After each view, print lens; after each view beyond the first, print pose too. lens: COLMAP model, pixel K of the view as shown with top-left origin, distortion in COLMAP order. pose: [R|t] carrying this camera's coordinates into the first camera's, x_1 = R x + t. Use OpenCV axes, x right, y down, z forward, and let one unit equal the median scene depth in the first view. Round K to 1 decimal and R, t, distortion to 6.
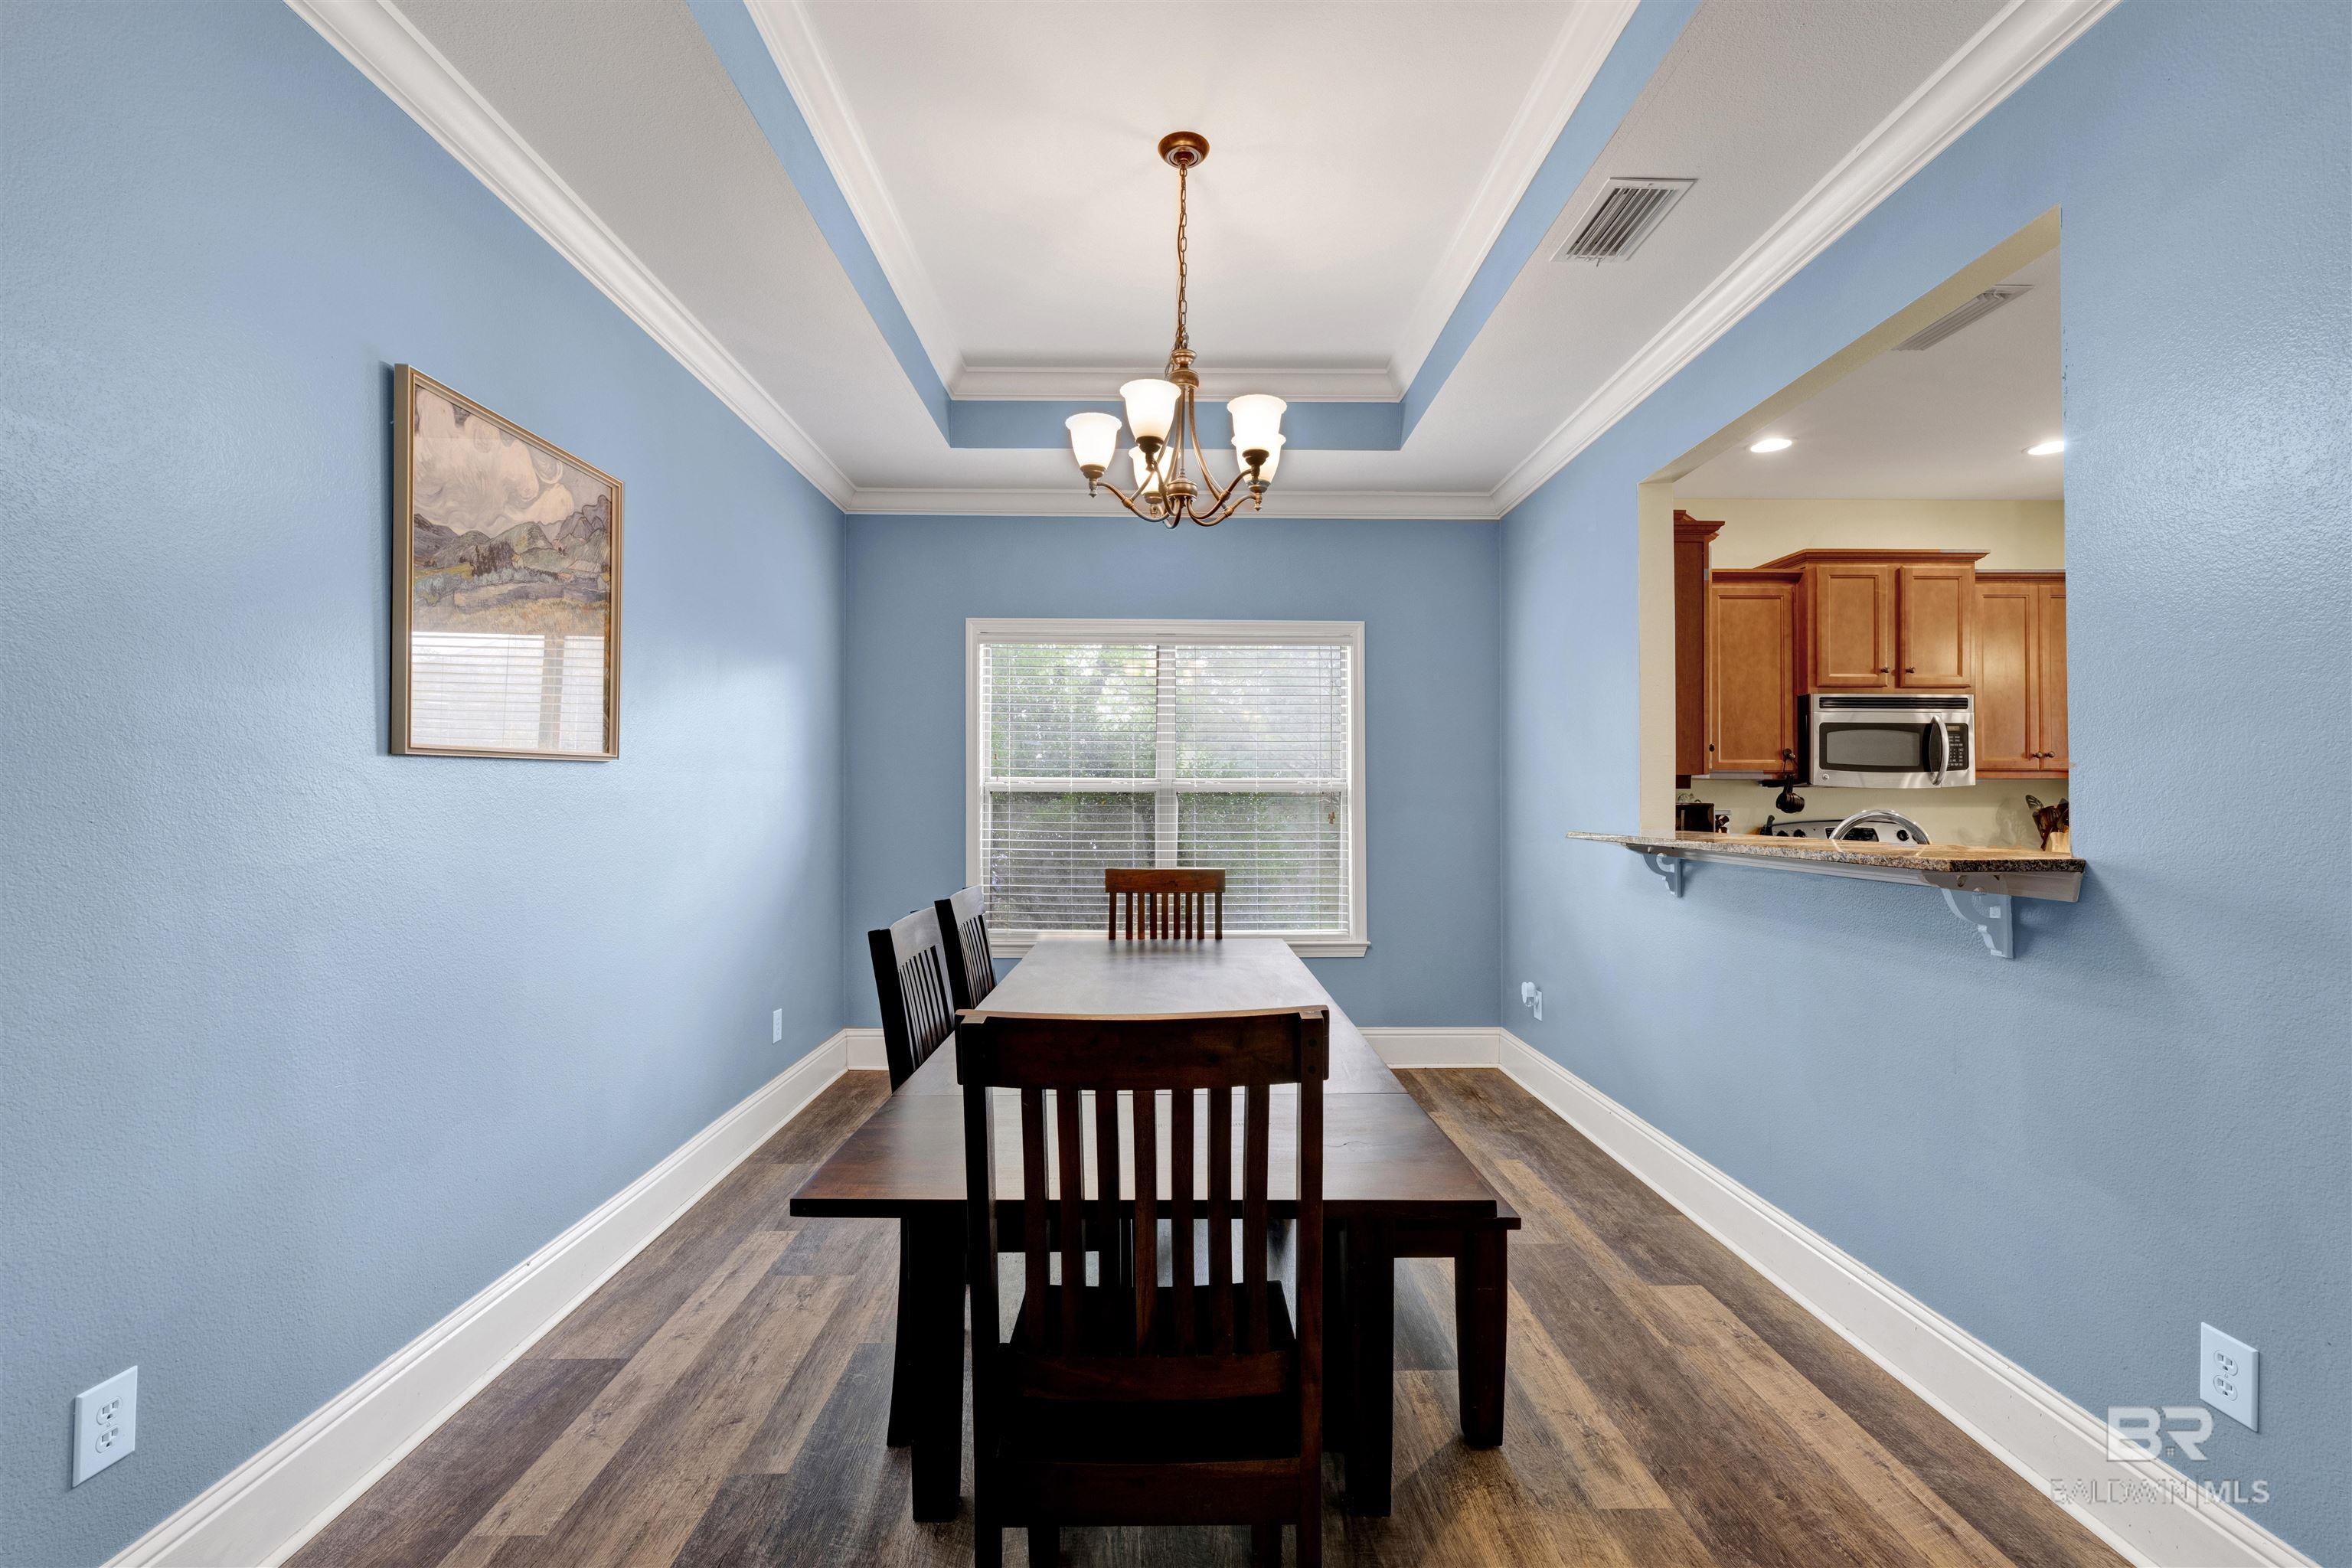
lens RADIAL K [[986.7, 0, 1193.2], [0, 986.7, 783.3], [0, 0, 1]] dist [-0.000405, -0.000340]
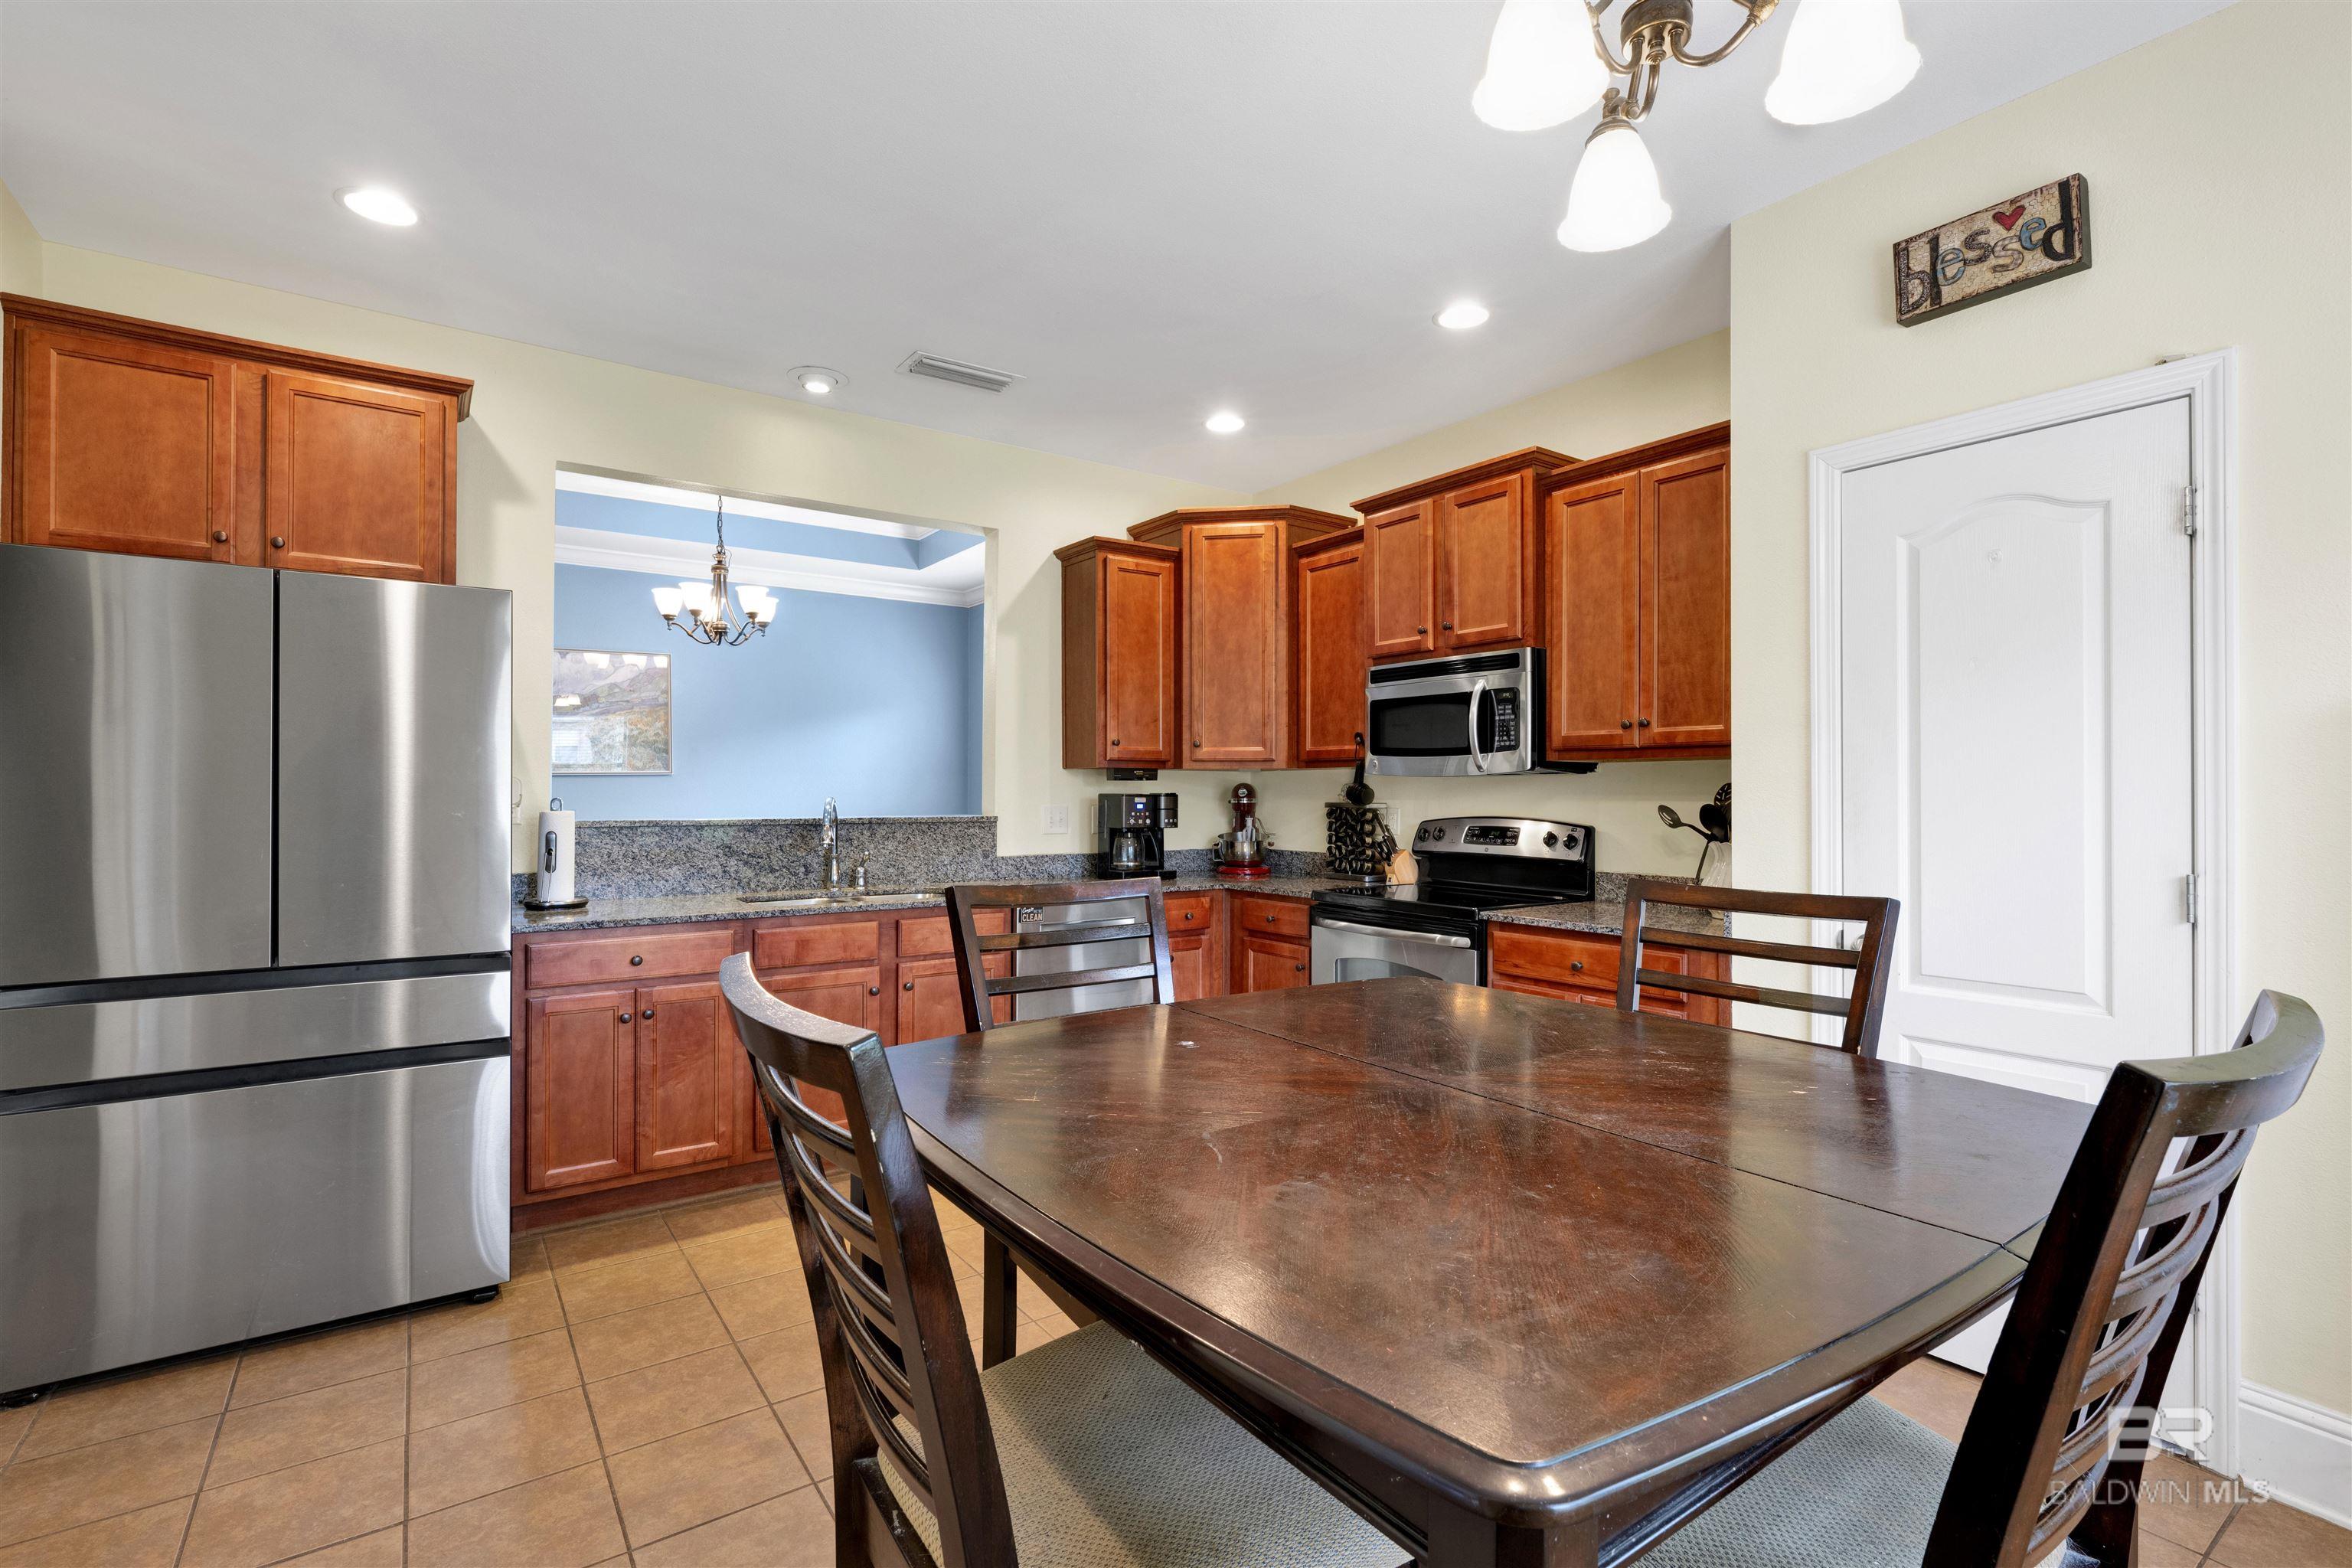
lens RADIAL K [[1067.2, 0, 1173.2], [0, 1067.2, 790.0], [0, 0, 1]] dist [-0.001820, 0.001334]
pose [[0.566489, -0.001669, -0.824067, 1.386839], [0.012338, 0.999903, 0.006457, 0.008688], [0.823977, -0.013825, 0.566455, 0.353372]]
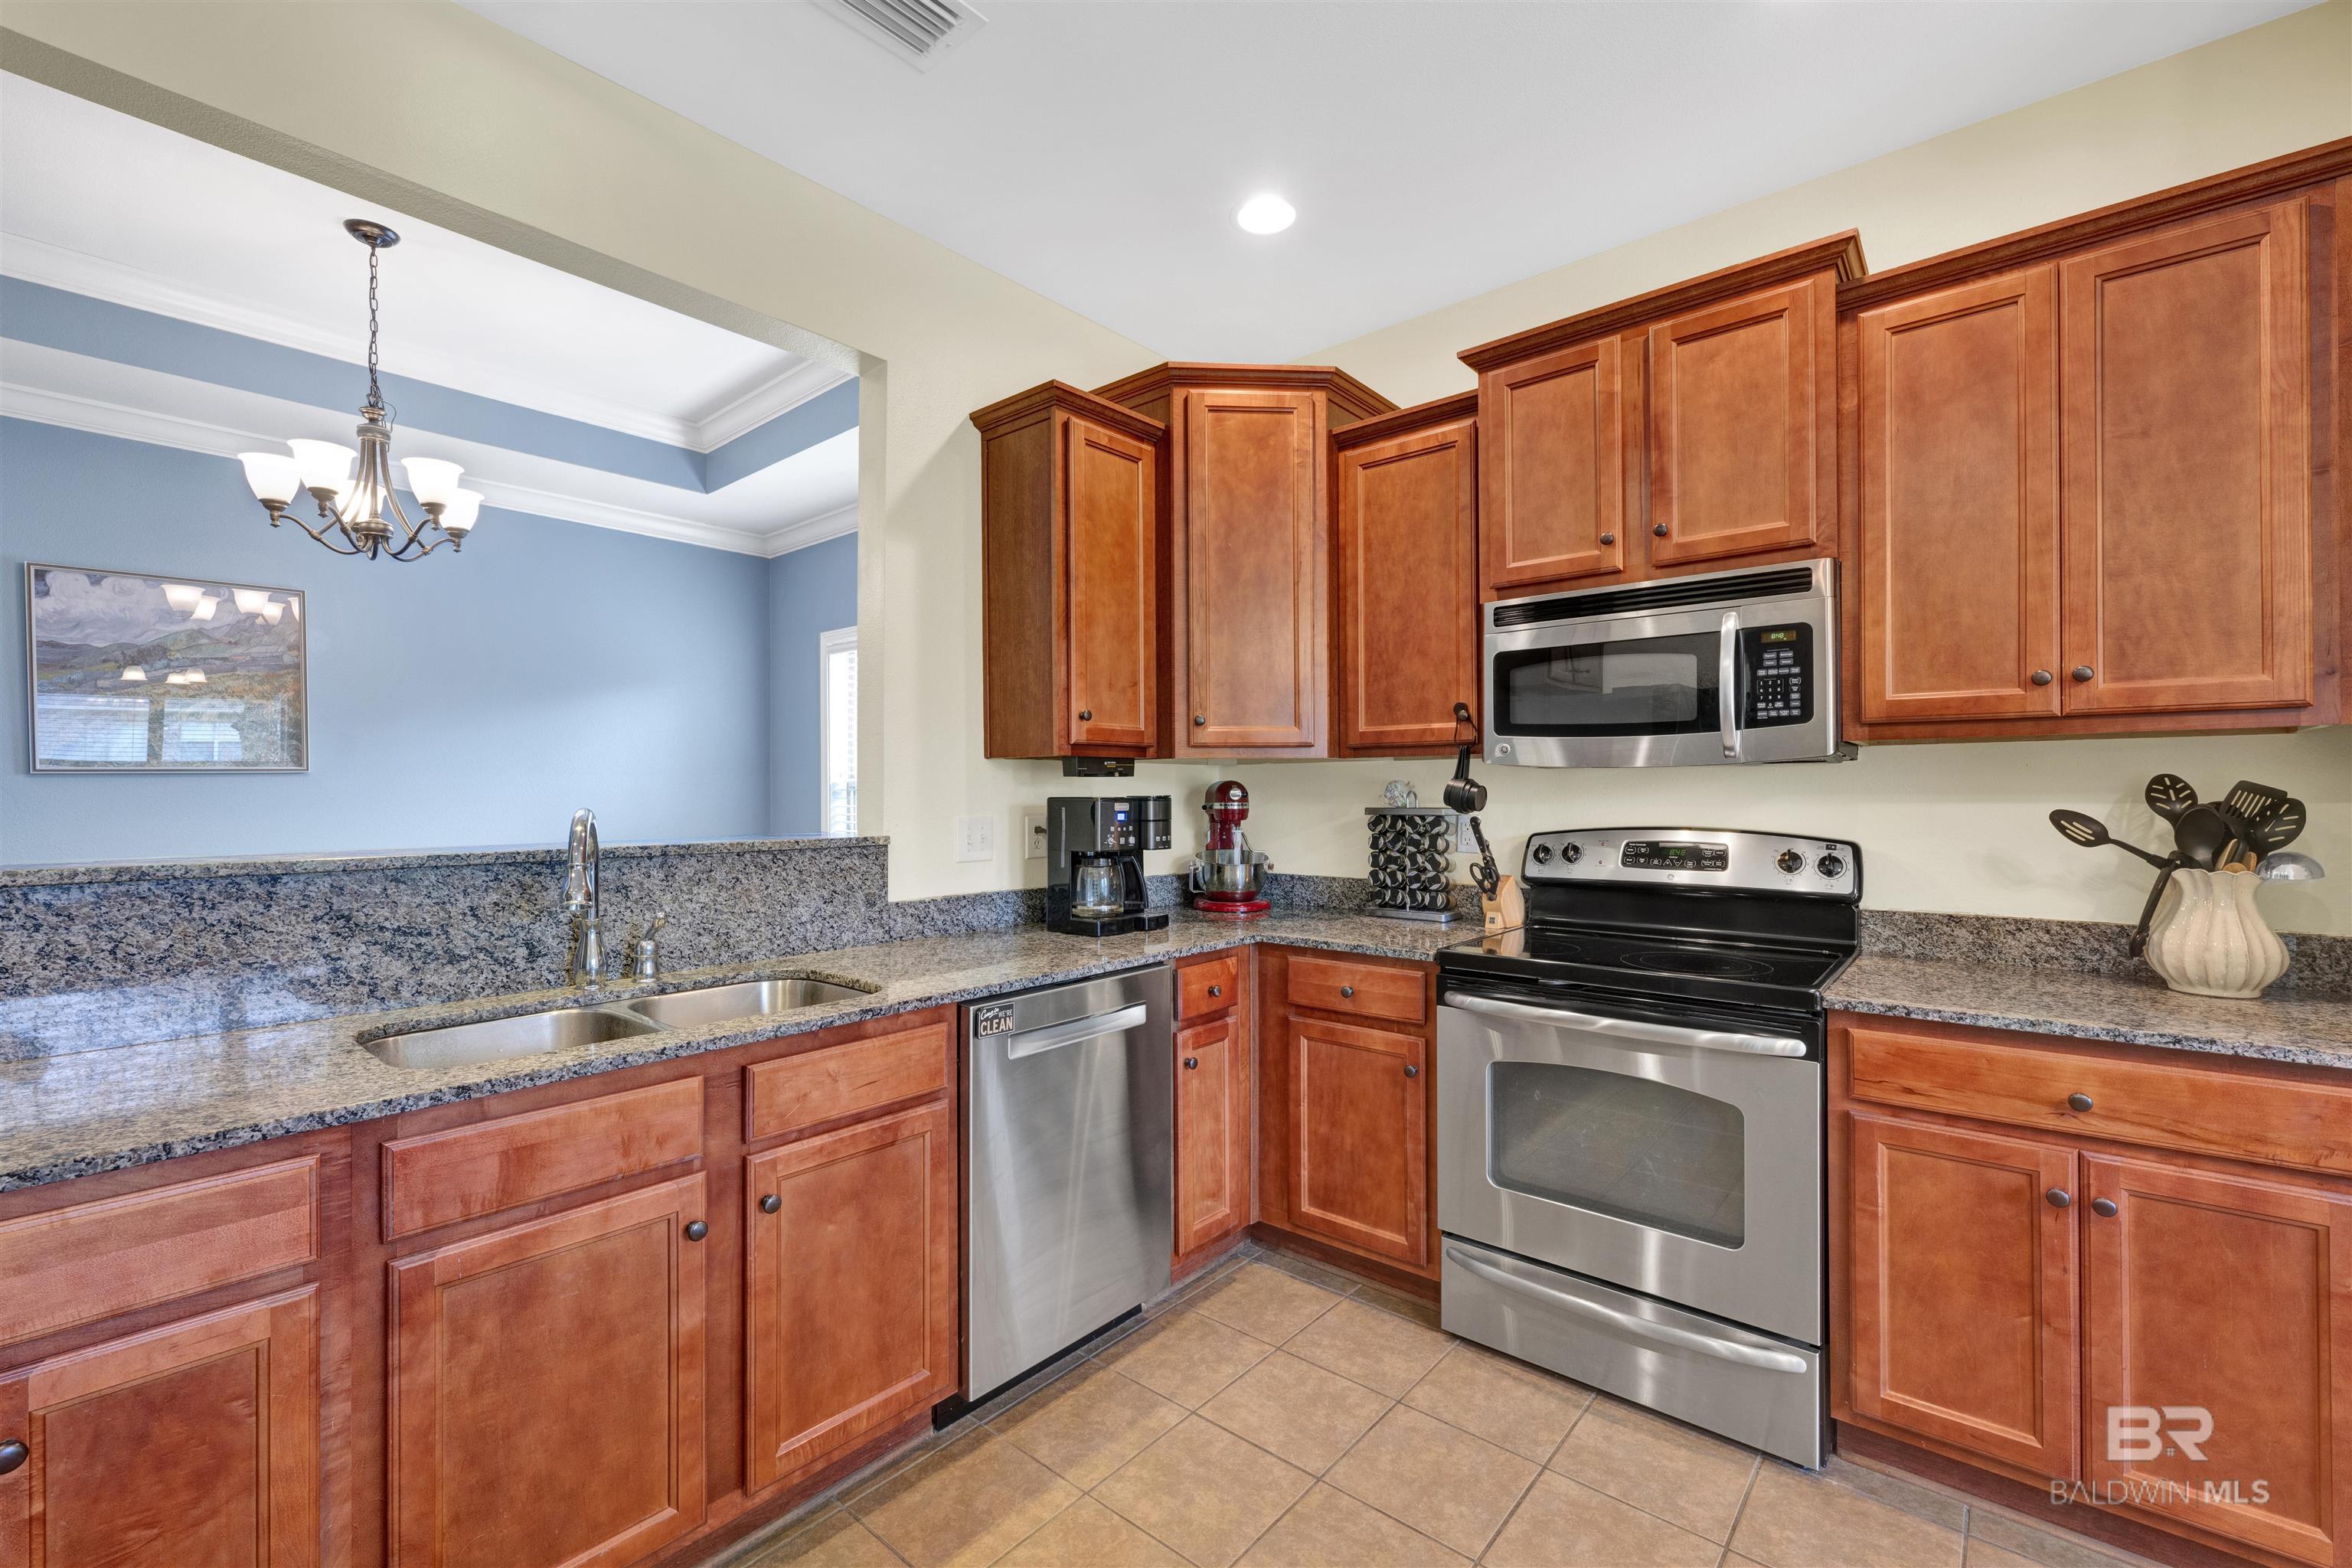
lens RADIAL K [[986.7, 0, 1168.1], [0, 986.7, 789.2], [0, 0, 1]] dist [-0.000405, -0.000340]
pose [[0.743585, -0.006913, -0.668606, 0.929334], [0.016318, 0.999836, 0.007809, 0.009457], [0.668442, -0.016717, 0.743576, 0.484150]]
